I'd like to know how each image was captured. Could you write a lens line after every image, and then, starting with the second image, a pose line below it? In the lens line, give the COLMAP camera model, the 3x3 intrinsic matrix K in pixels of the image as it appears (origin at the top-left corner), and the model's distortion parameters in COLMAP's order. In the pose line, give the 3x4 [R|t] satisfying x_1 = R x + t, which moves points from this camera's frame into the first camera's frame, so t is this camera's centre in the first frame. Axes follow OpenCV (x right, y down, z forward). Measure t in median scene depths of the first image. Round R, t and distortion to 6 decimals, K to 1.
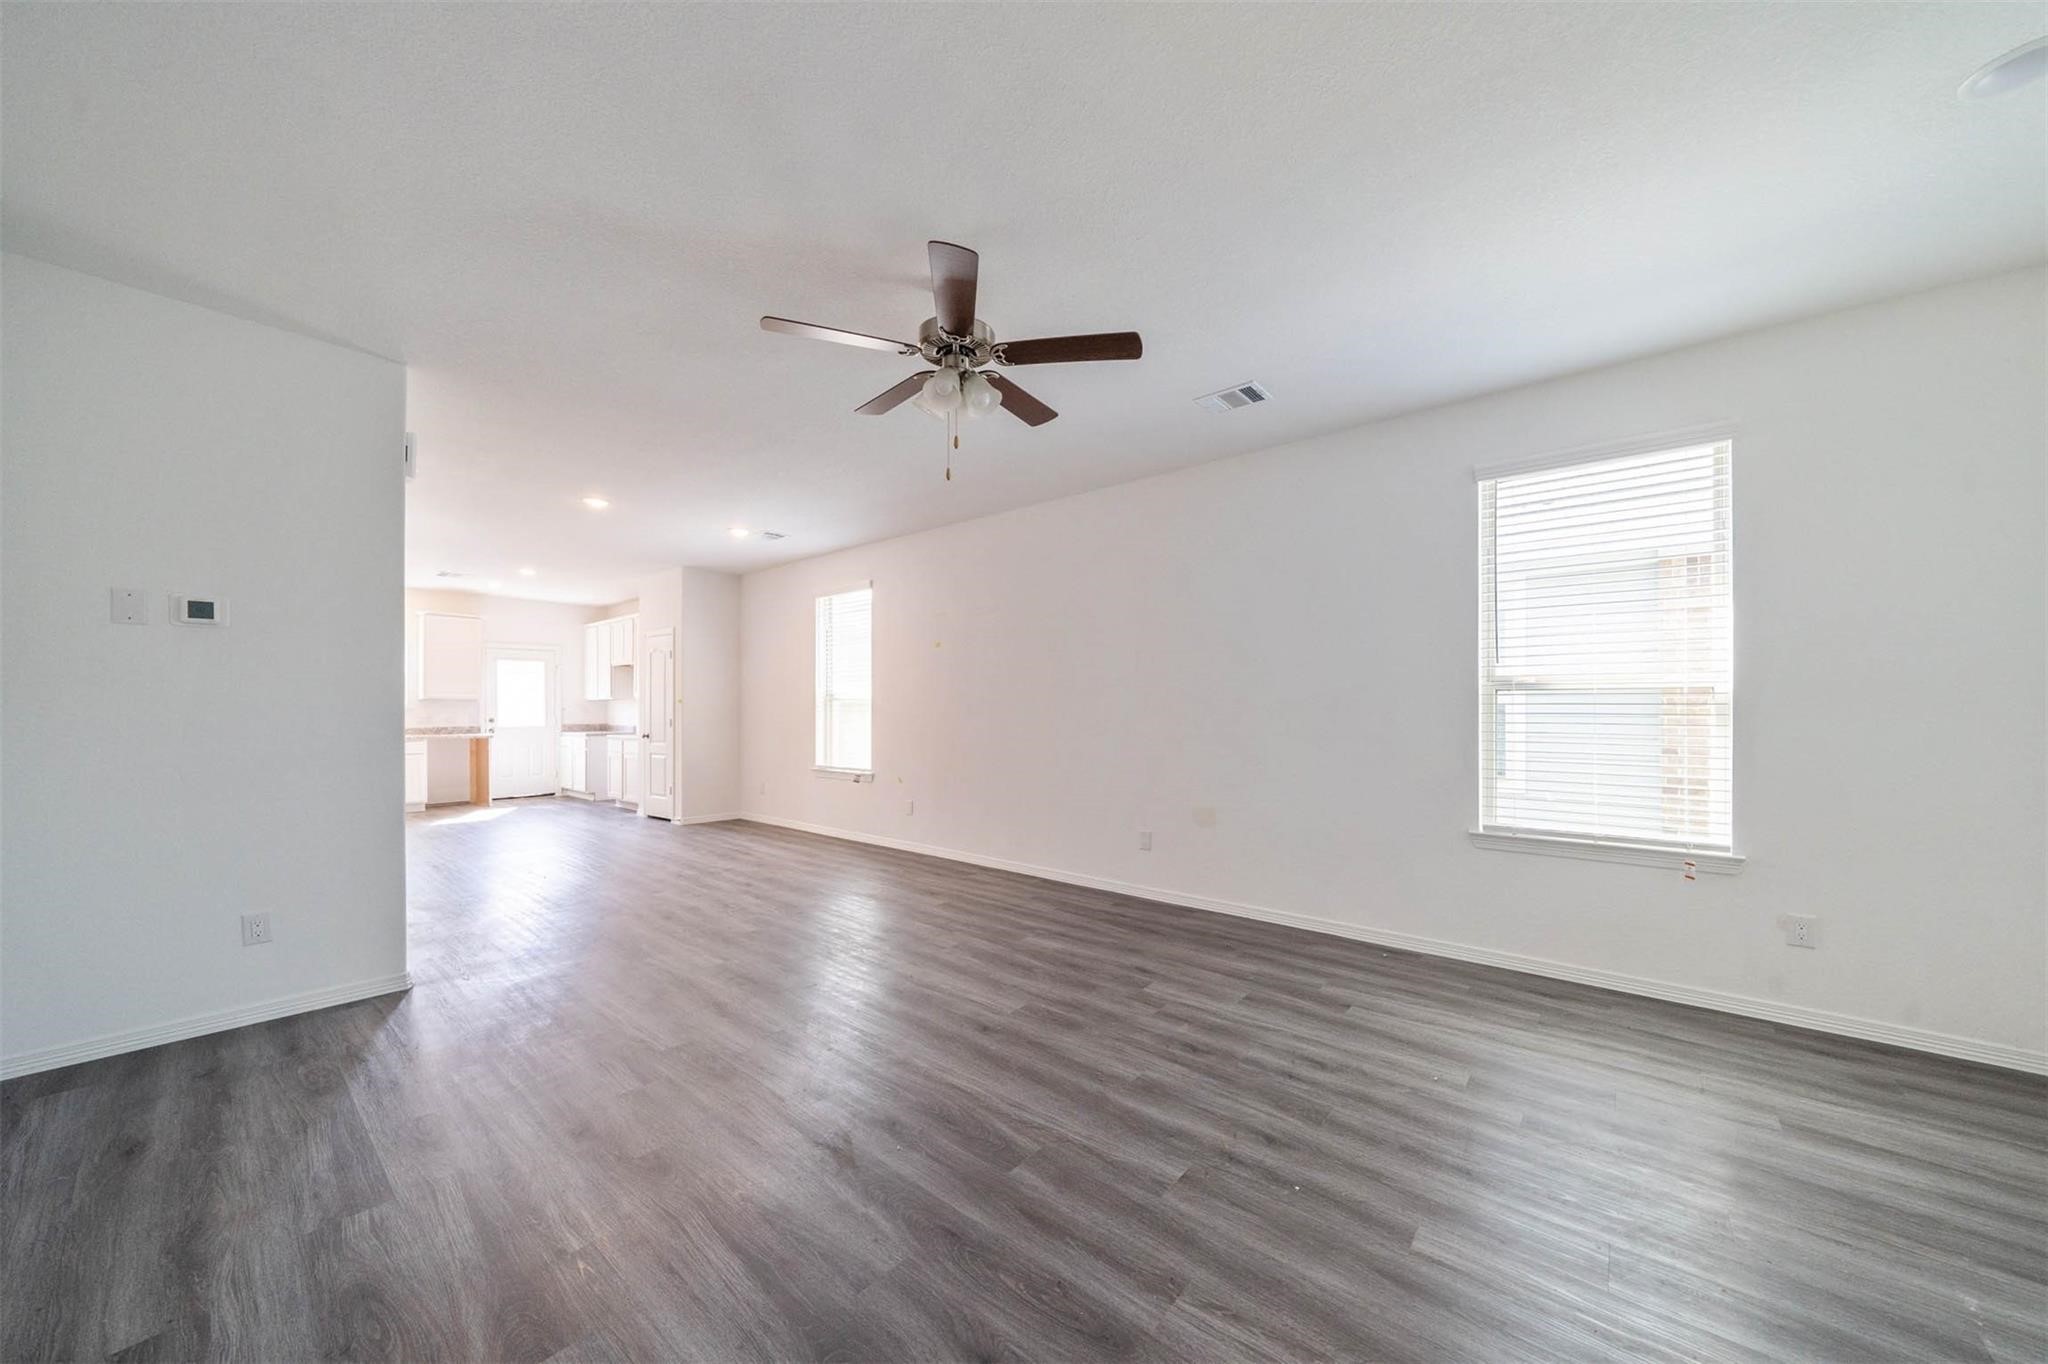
lens RADIAL K [[719.9, 0, 995.0], [0, 719.9, 695.5], [0, 0, 1]] dist [-0.000460, -0.000900]
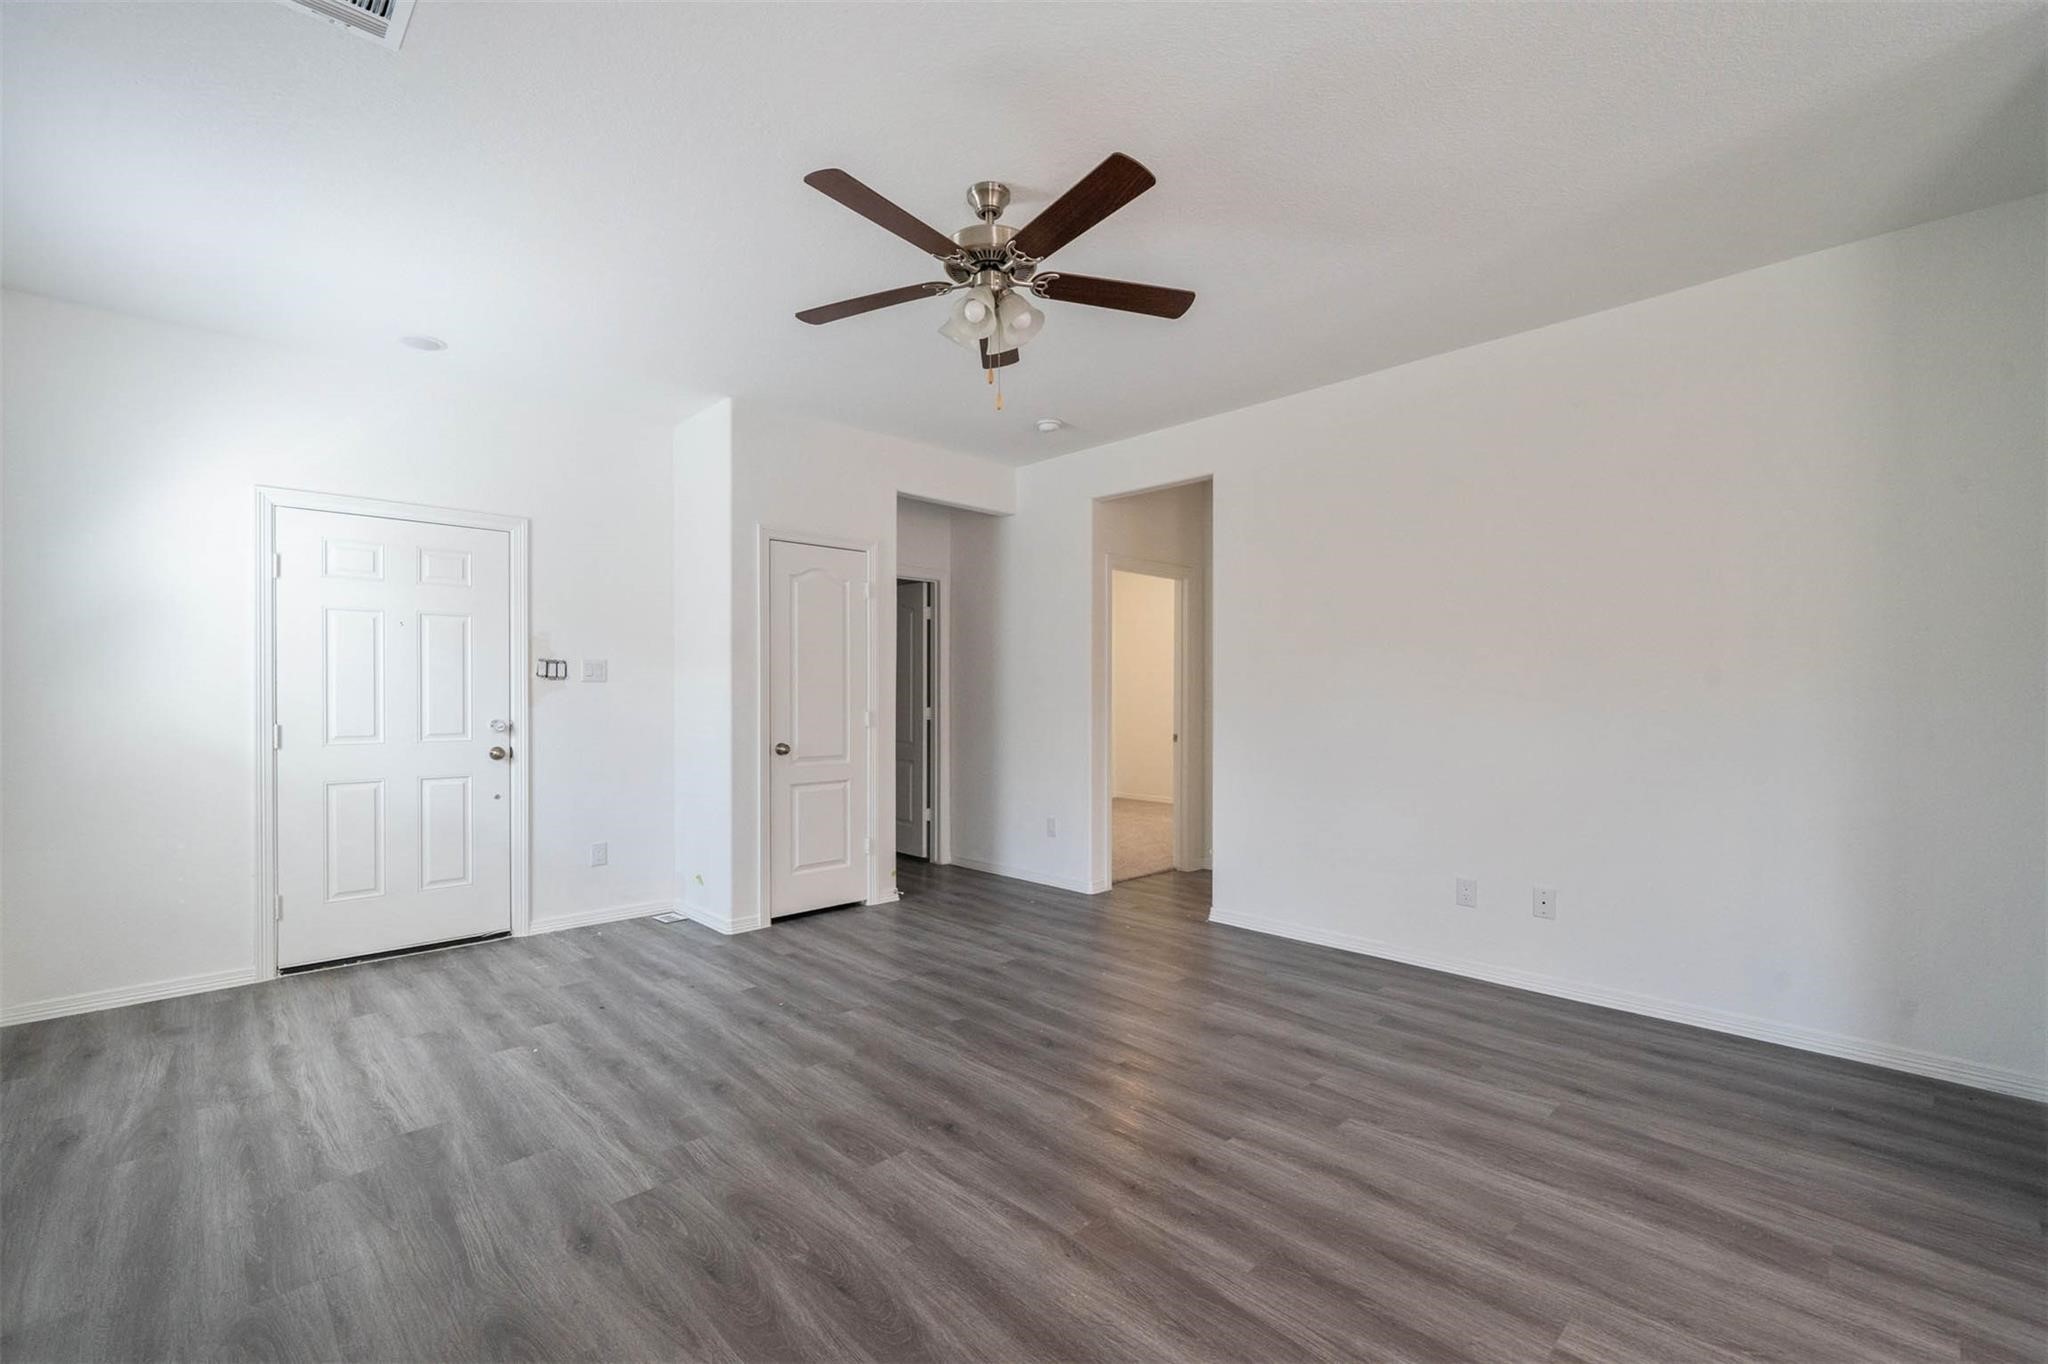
lens RADIAL K [[879.3, 0, 1004.5], [0, 879.3, 702.4], [0, 0, 1]] dist [0.003046, 0.000179]
pose [[-0.996343, -0.001997, 0.085421, -0.136575], [-0.002896, 0.999942, -0.010403, 0.031111], [-0.085395, -0.010612, -0.996291, 1.755121]]
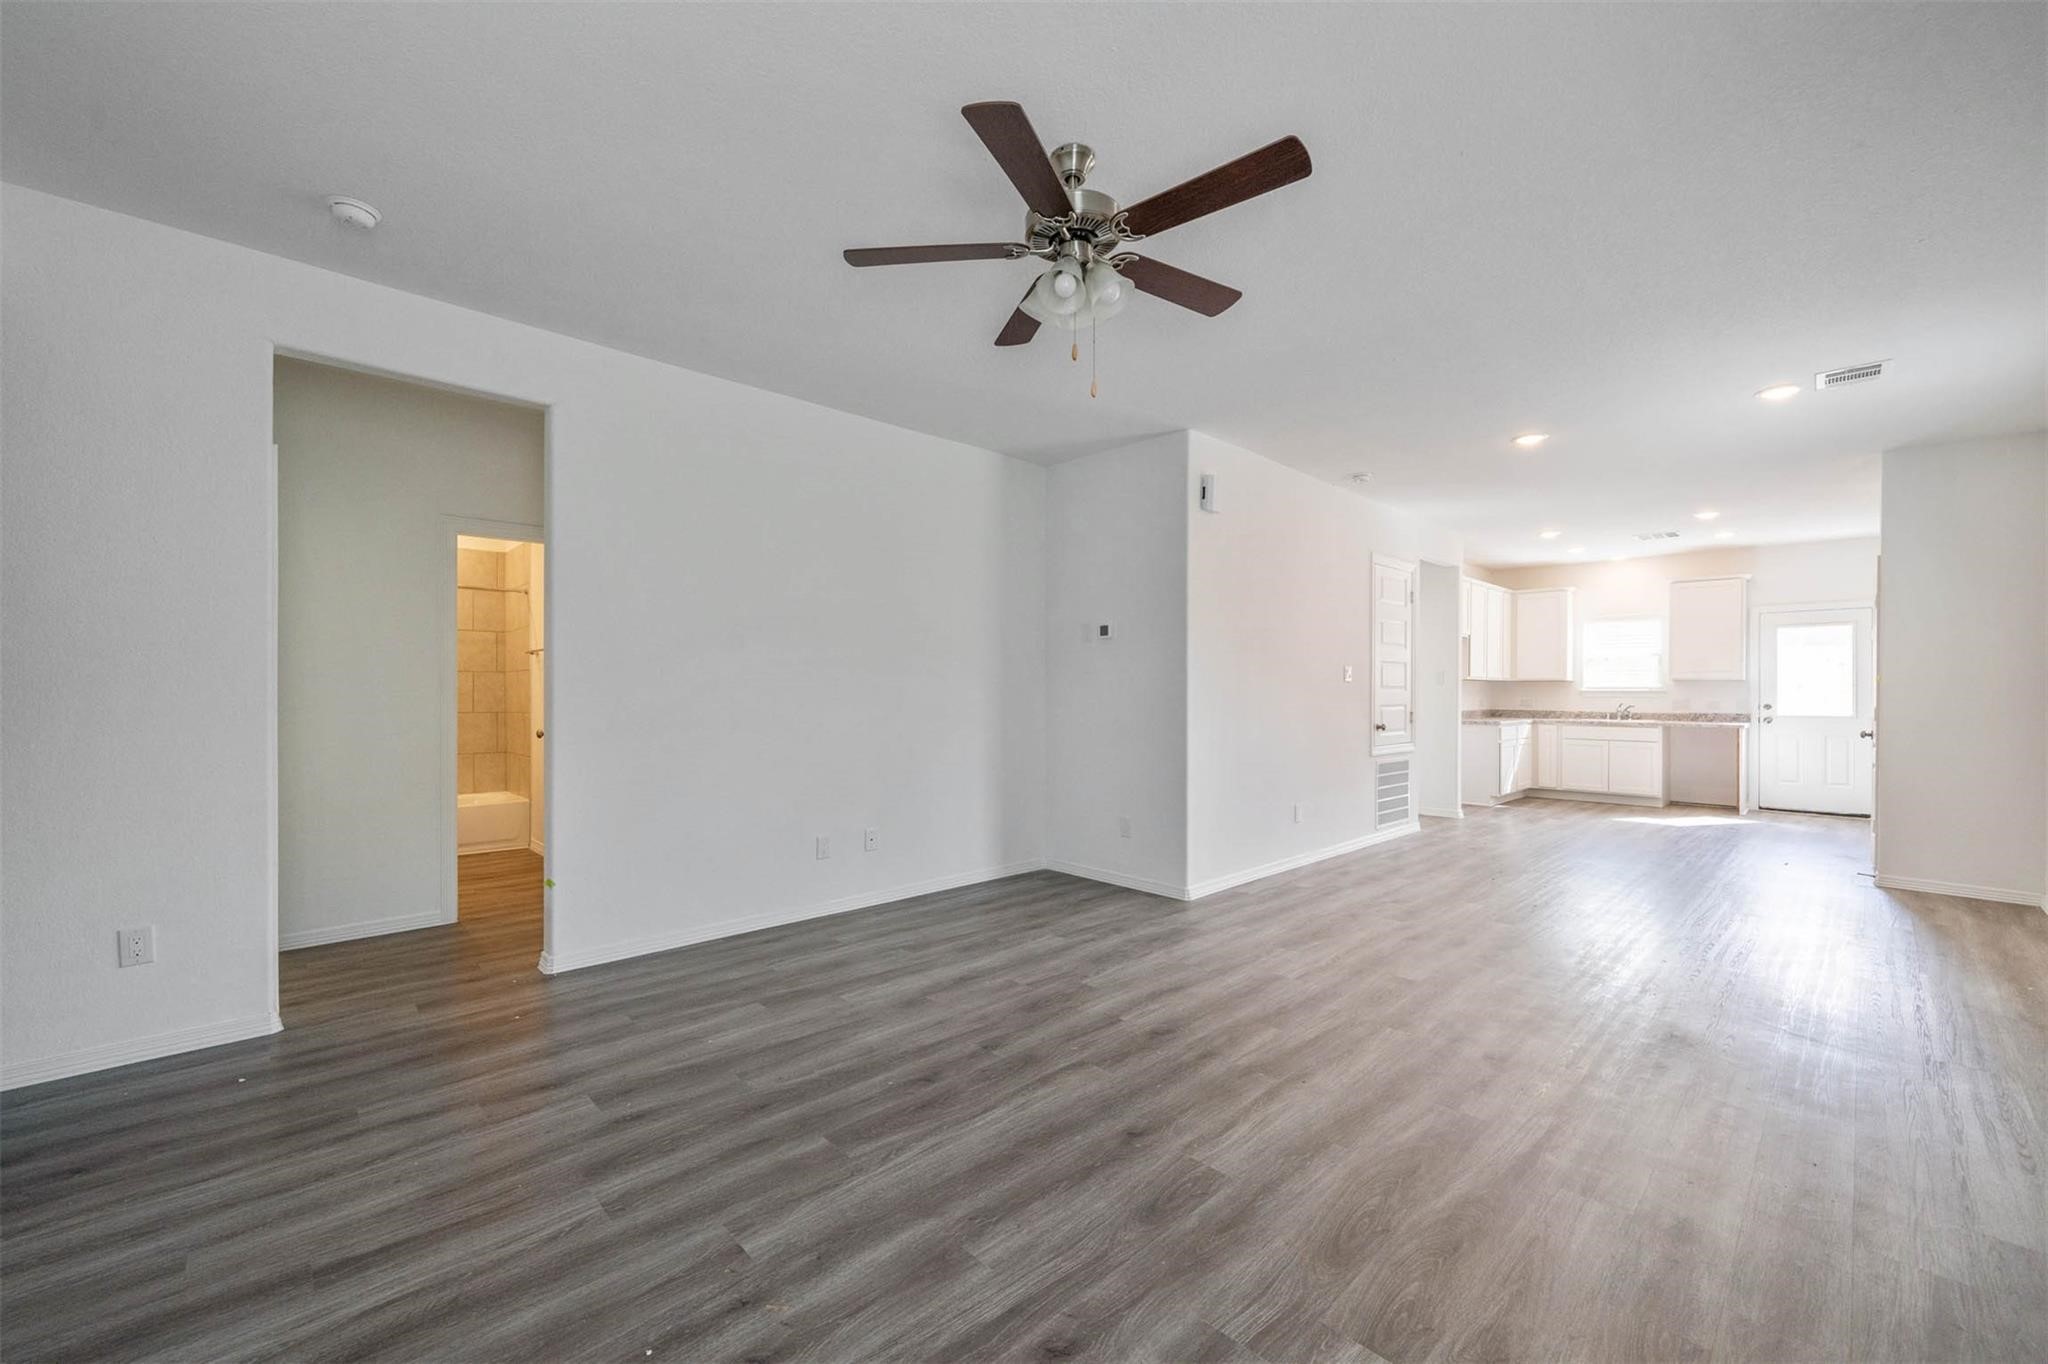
lens RADIAL K [[805.9, 0, 1031.9], [0, 805.9, 691.7], [0, 0, 1]] dist [0.001067, 0.000347]
pose [[-0.078870, 0.001096, -0.996884, 0.732003], [0.016306, 0.999867, -0.000191, 0.018878], [0.996752, -0.016270, -0.078877, 0.893046]]
